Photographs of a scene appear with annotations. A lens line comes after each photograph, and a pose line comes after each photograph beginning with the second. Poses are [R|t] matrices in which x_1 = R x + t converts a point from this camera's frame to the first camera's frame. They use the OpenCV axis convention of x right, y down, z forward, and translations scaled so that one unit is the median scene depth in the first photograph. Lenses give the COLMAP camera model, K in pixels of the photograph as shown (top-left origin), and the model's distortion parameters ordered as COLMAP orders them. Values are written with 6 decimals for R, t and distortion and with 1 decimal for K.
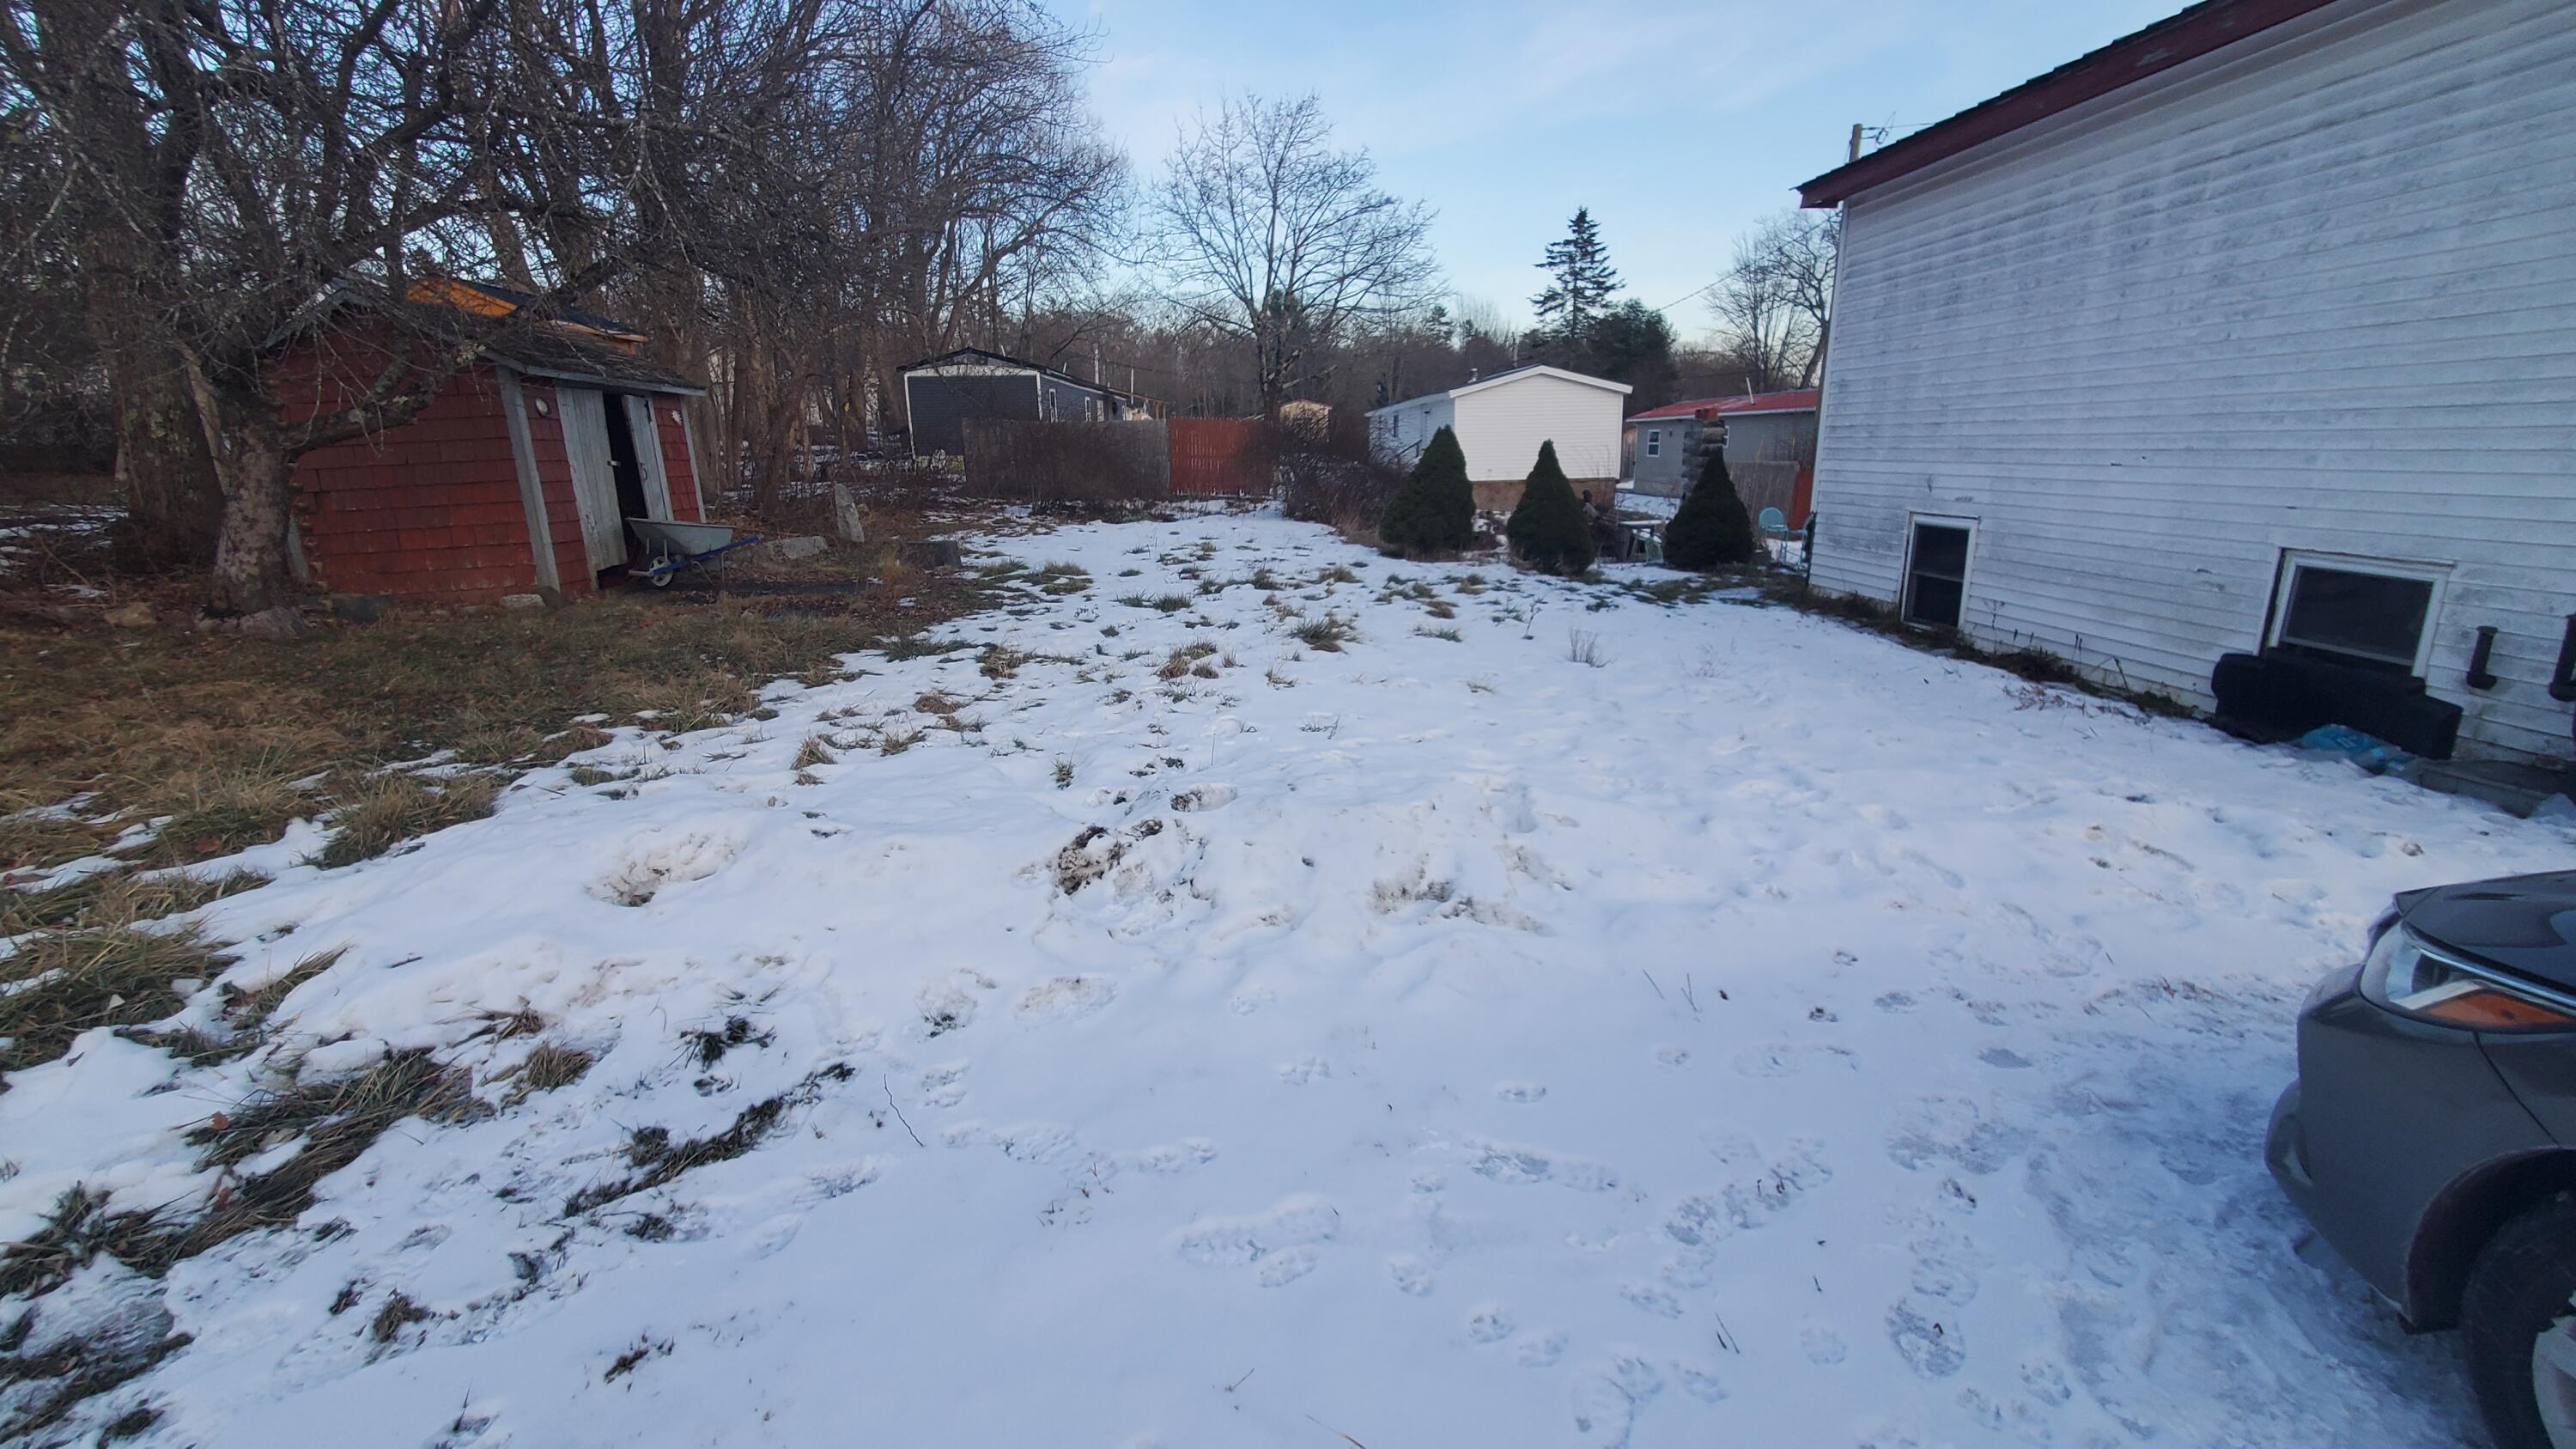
lens RADIAL K [[1029.5, 0, 1354.3], [0, 1029.5, 727.9], [0, 0, 1]] dist [0.003730, -0.003200]
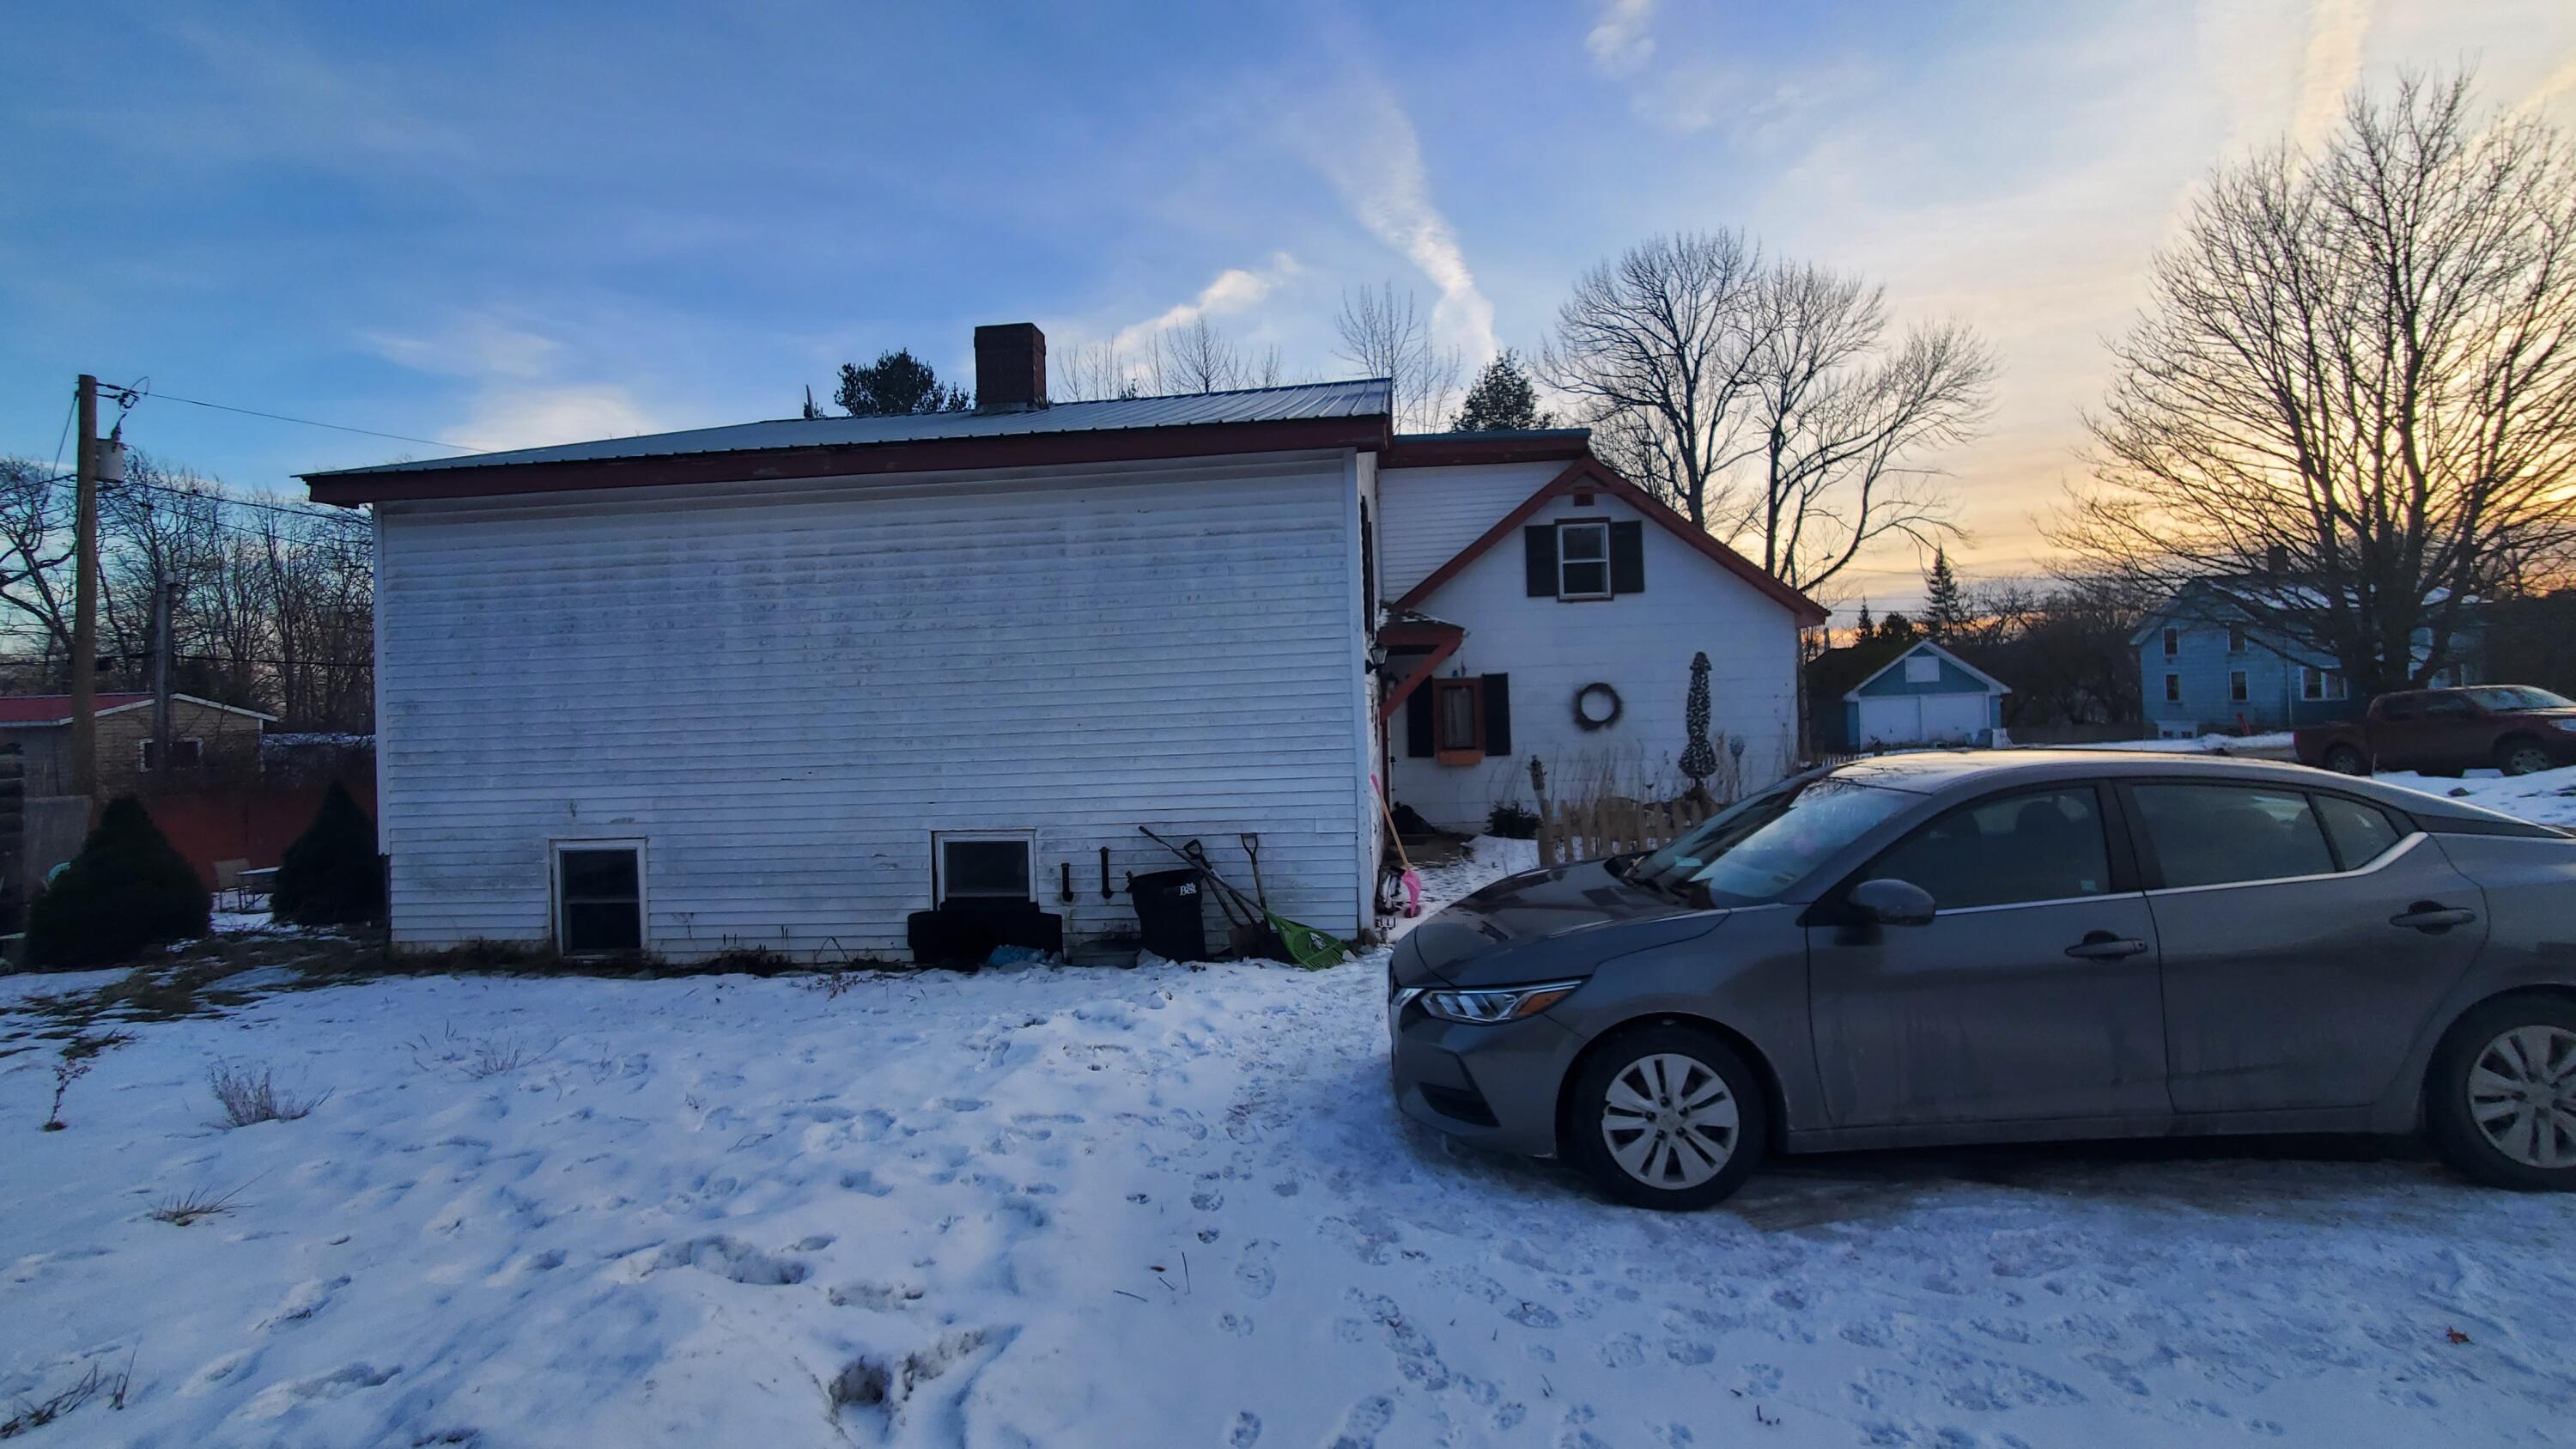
lens RADIAL K [[1029.5, 0, 1283.7], [0, 1029.5, 712.7], [0, 0, 1]] dist [0.003730, -0.003200]
pose [[0.175126, 0.008519, 0.984509, -0.328222], [0.286161, 0.956352, -0.059178, -0.095323], [-0.942042, 0.292092, 0.165044, 0.244053]]
